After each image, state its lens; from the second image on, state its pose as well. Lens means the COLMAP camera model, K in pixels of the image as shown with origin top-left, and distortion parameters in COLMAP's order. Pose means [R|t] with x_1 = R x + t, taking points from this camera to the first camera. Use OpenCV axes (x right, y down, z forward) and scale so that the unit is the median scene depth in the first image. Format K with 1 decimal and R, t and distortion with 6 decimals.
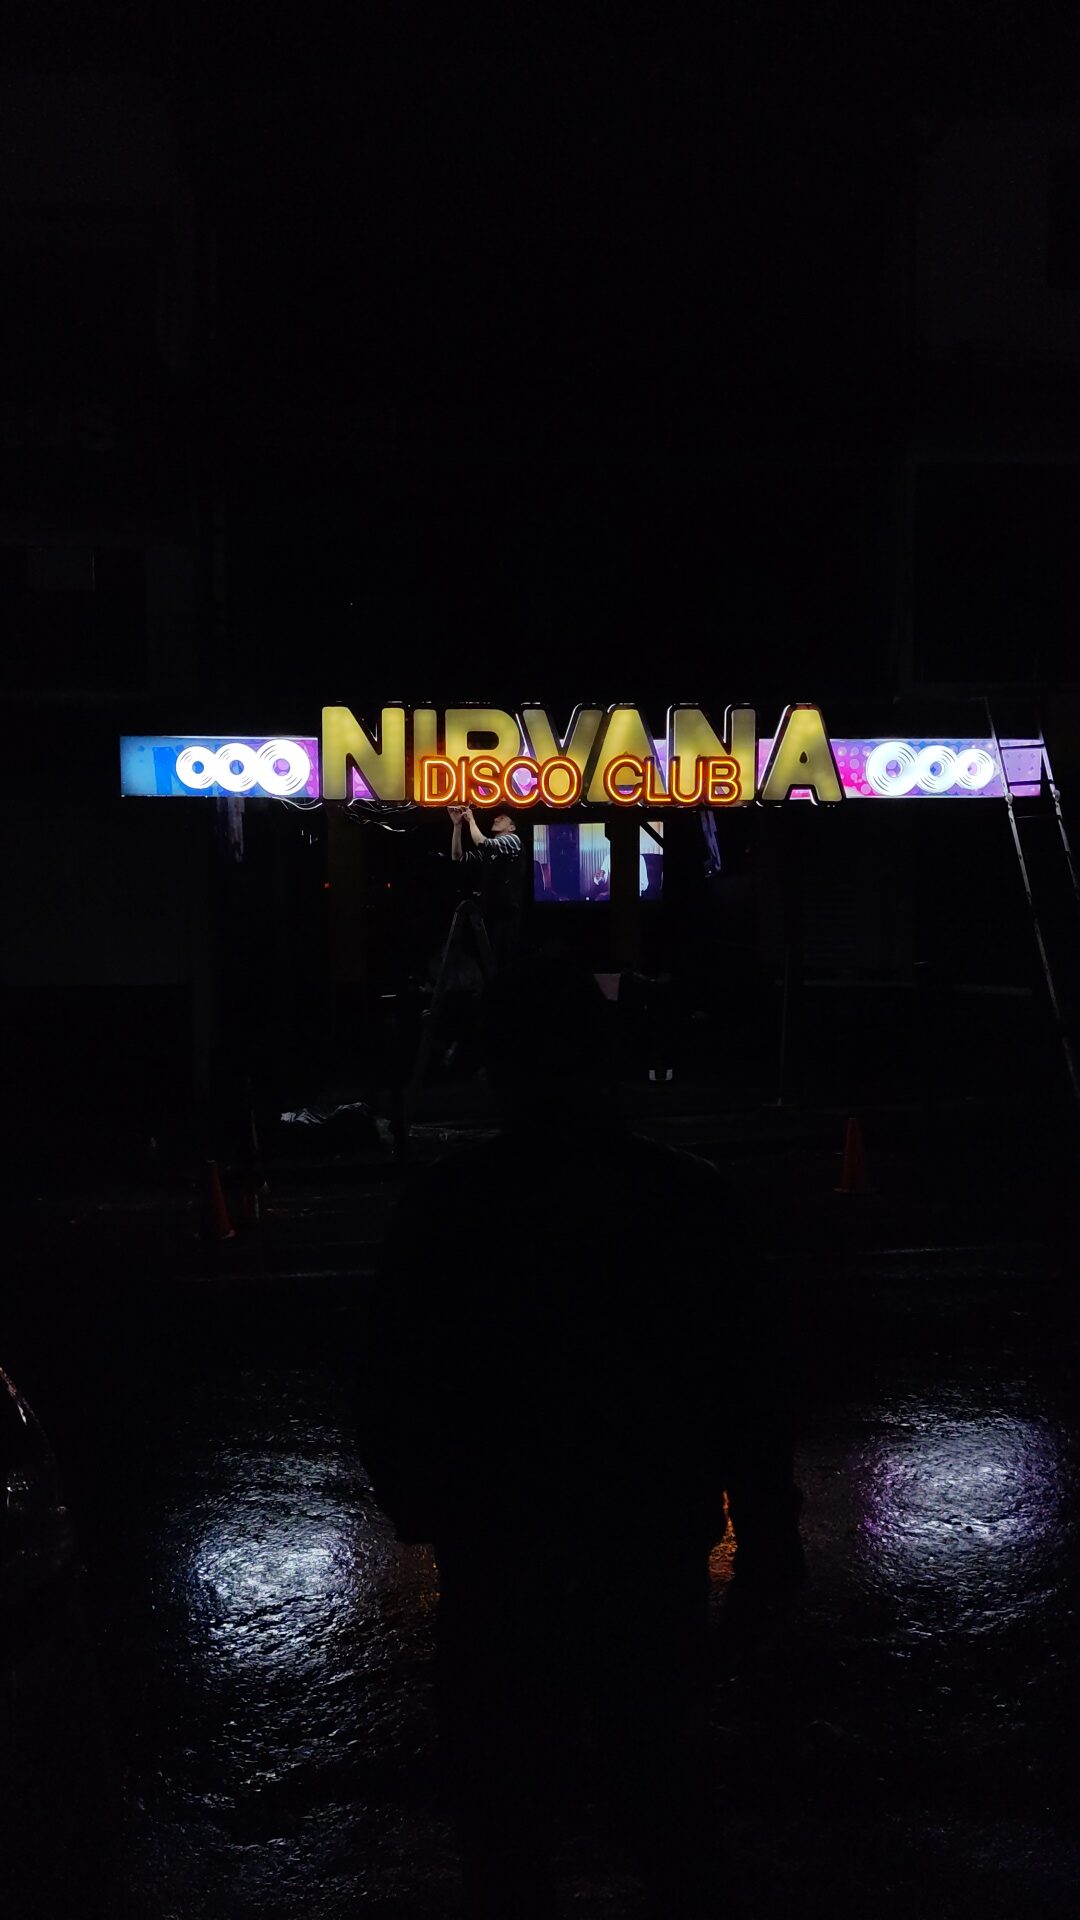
lens RADIAL K [[1438.7, 0, 536.6], [0, 1438.7, 969.1], [0, 0, 1]] dist [0.109978, -0.185159]
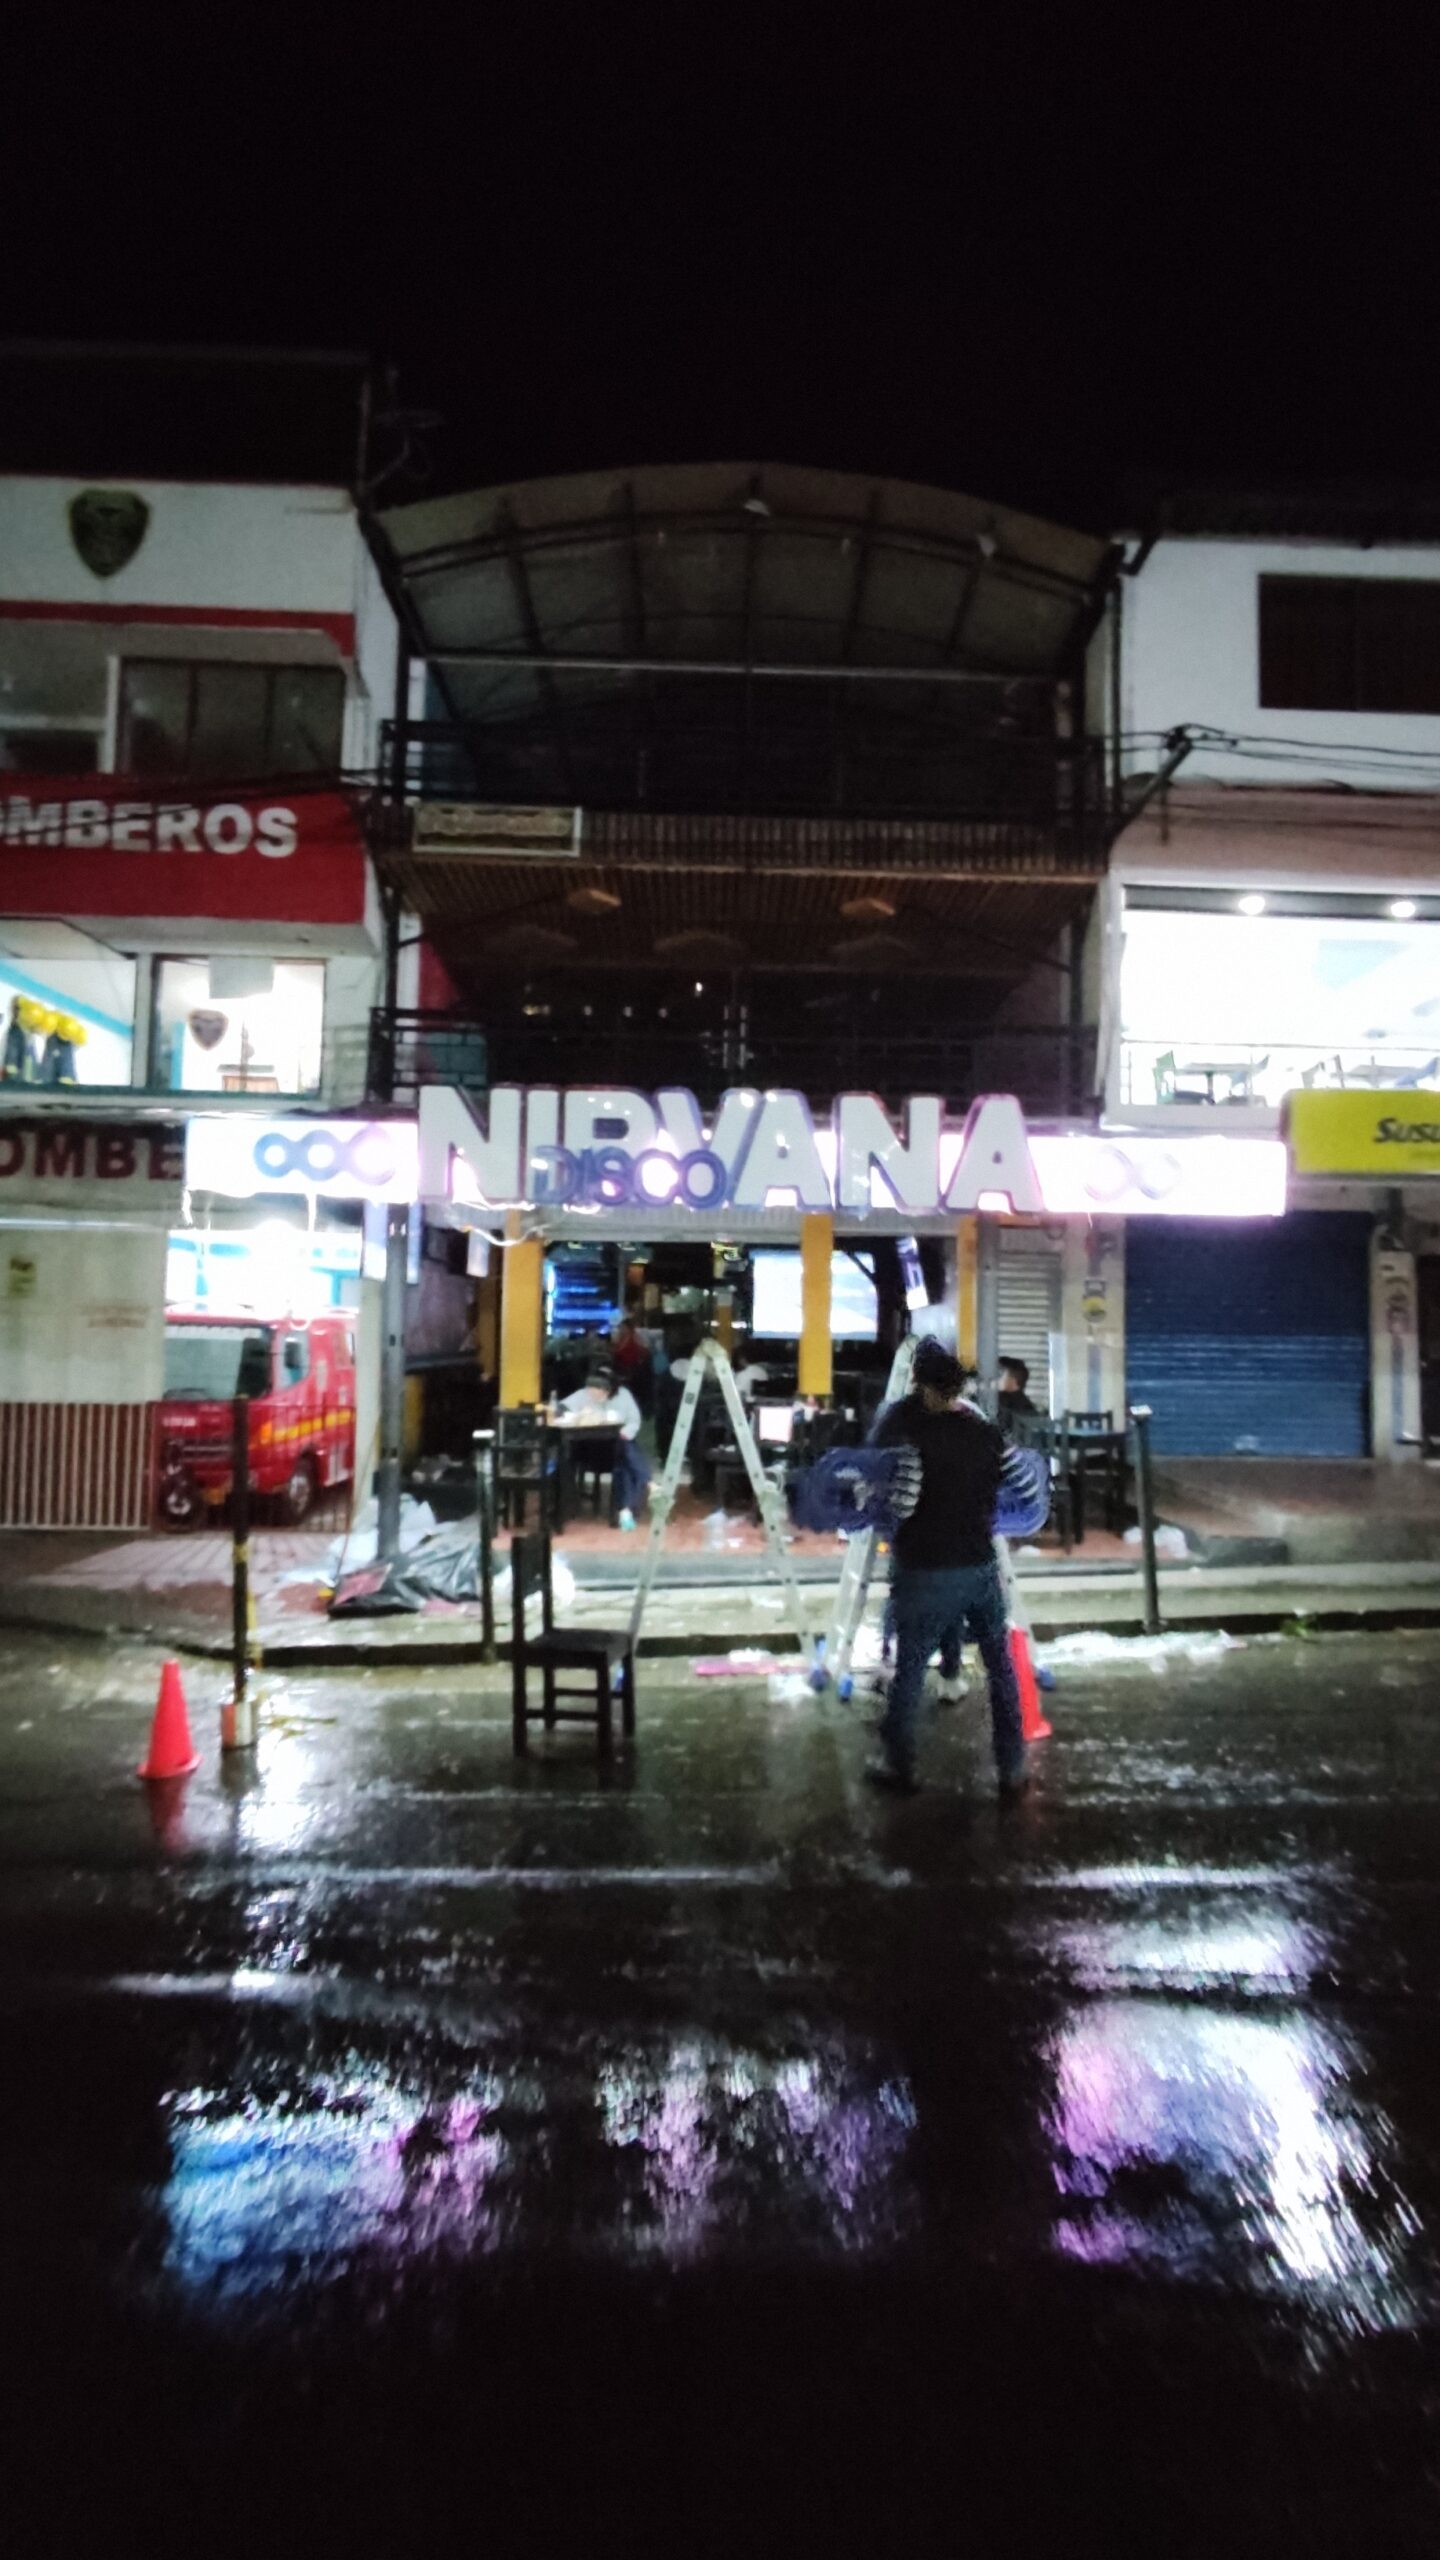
lens RADIAL K [[1179.6, 0, 746.4], [0, 1179.6, 1275.3], [0, 0, 1]] dist [-0.001502, -0.000082]
pose [[0.998726, 0.022902, -0.044960, 0.073671], [-0.027119, 0.995057, -0.095535, -0.010516], [0.042549, 0.096633, 0.994410, 0.331033]]
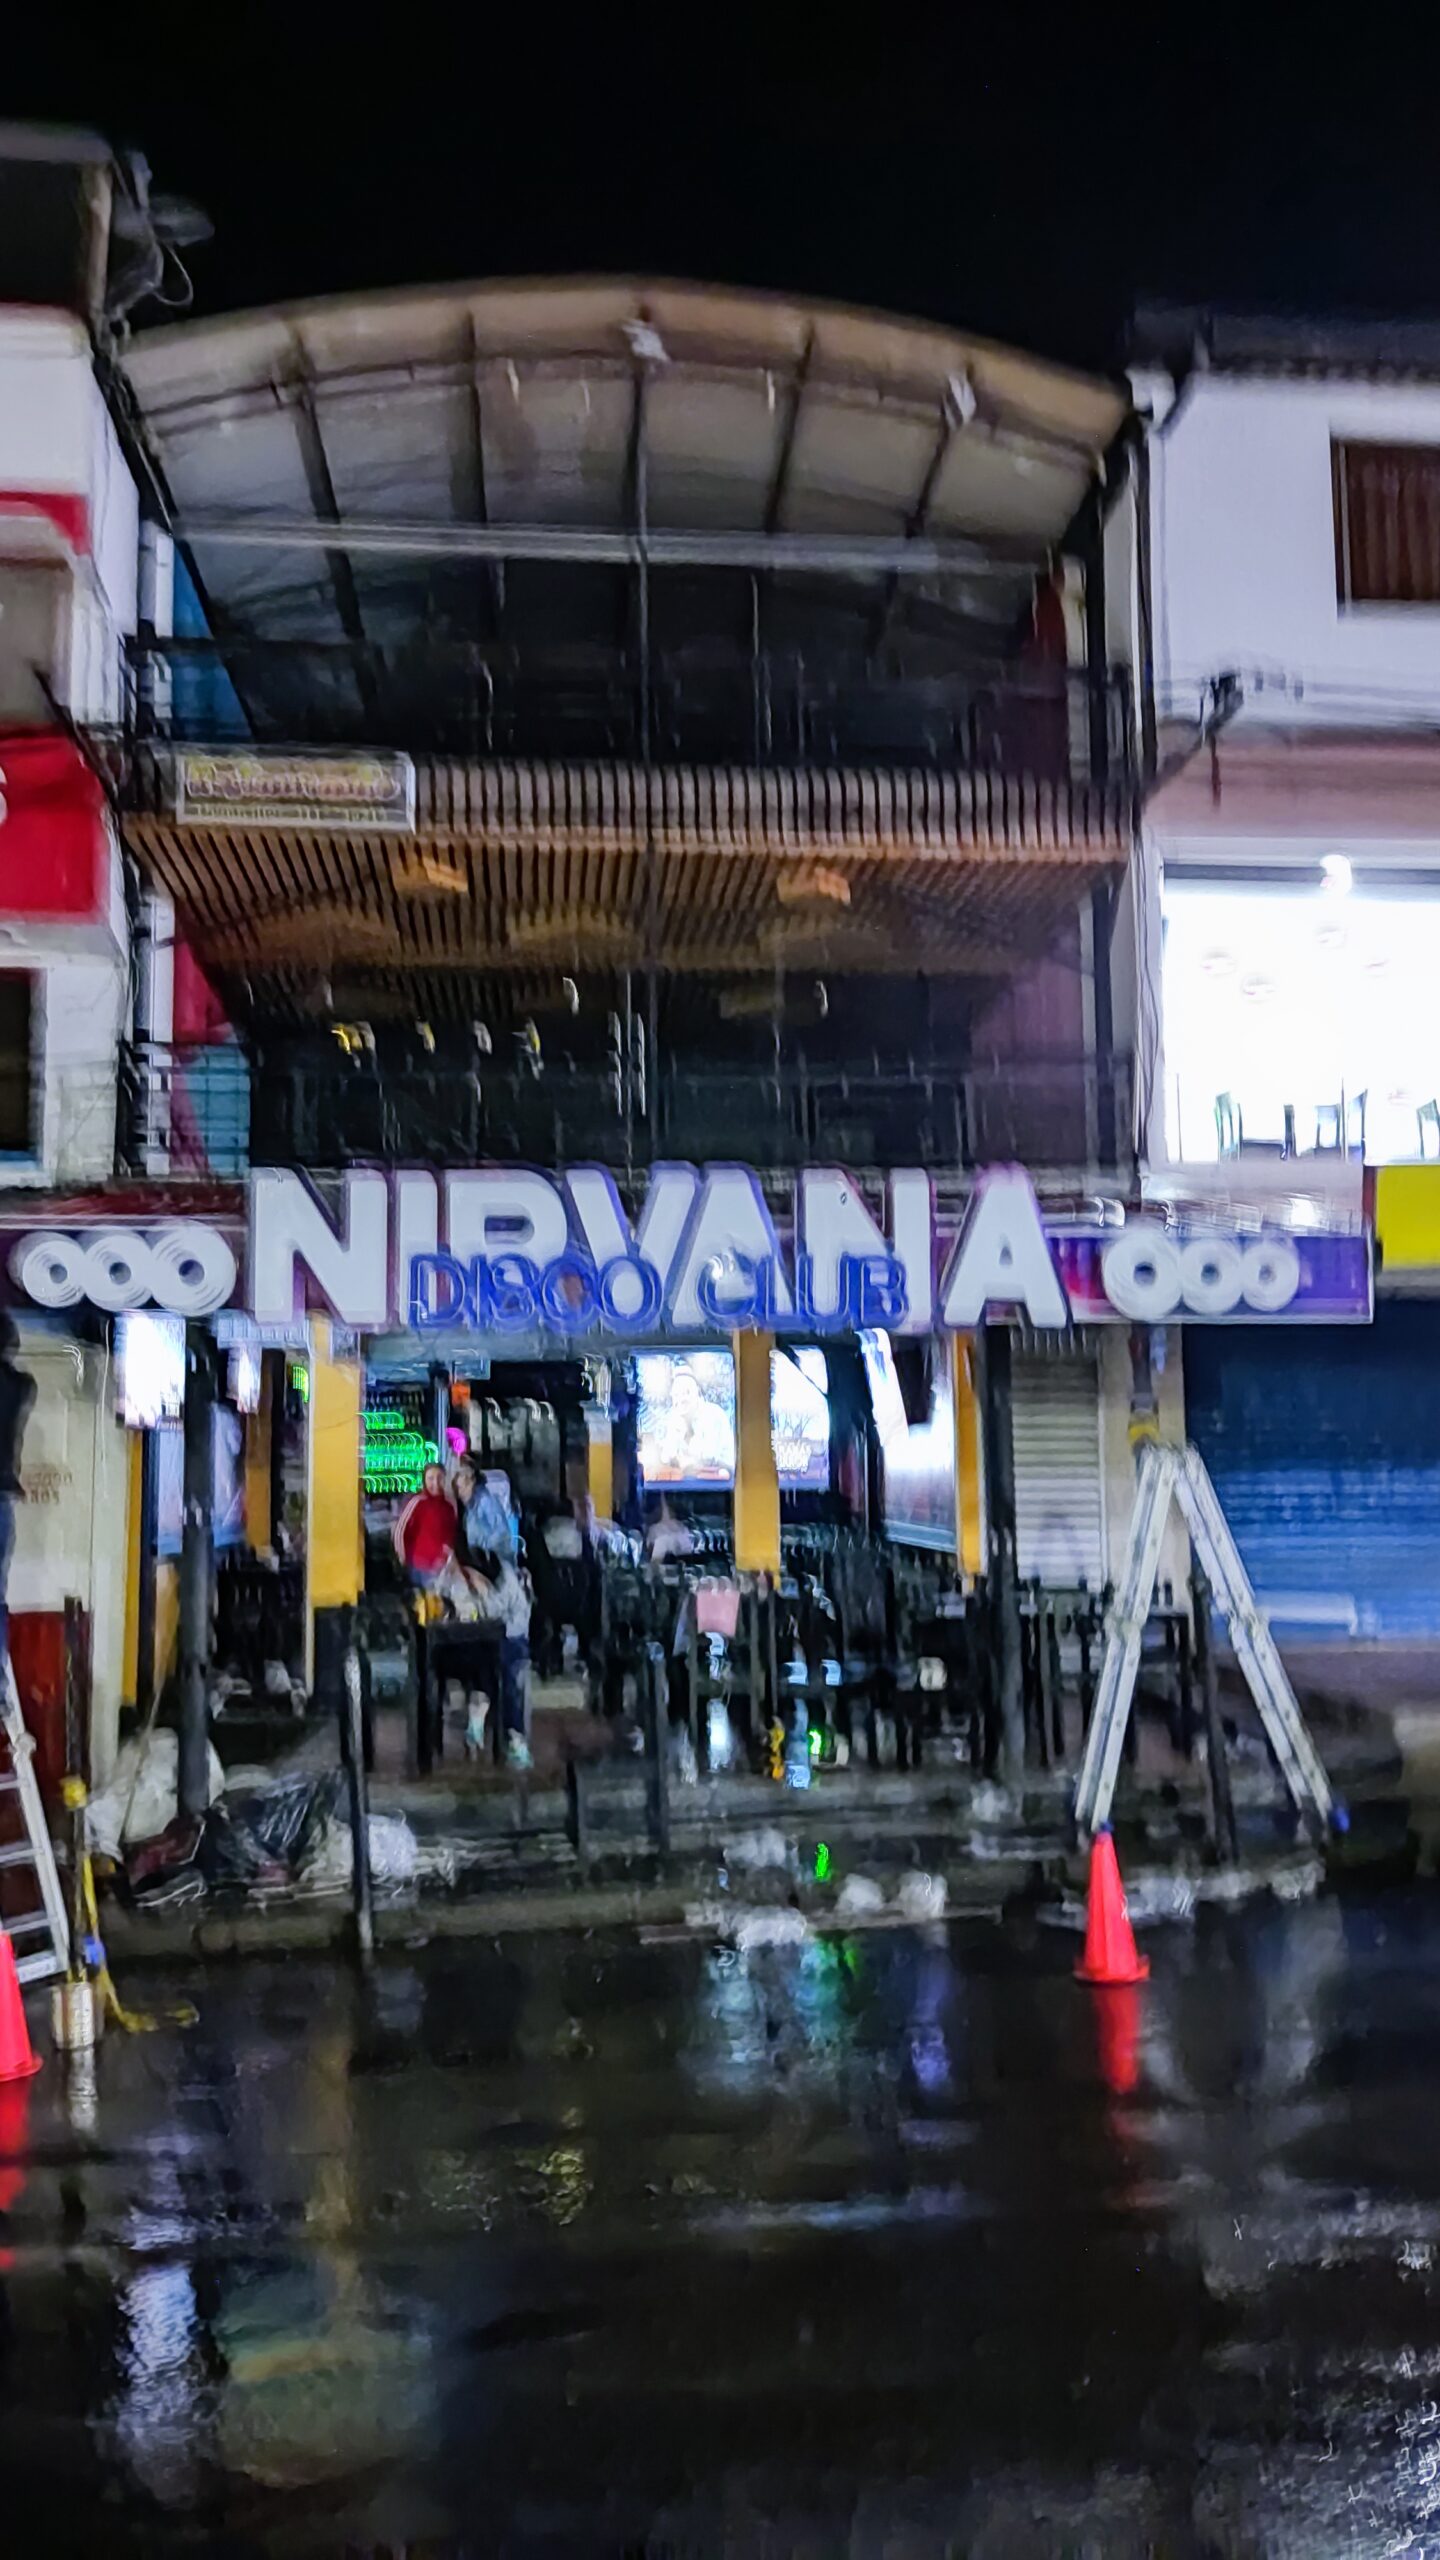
lens RADIAL K [[1918.3, 0, 715.5], [0, 1918.3, 1284.8], [0, 0, 1]] dist [0.063295, -0.000333]
pose [[0.999837, -0.002470, 0.017902, 0.039658], [0.005064, 0.989224, -0.146323, -0.007807], [-0.017347, 0.146390, 0.989075, 0.156541]]
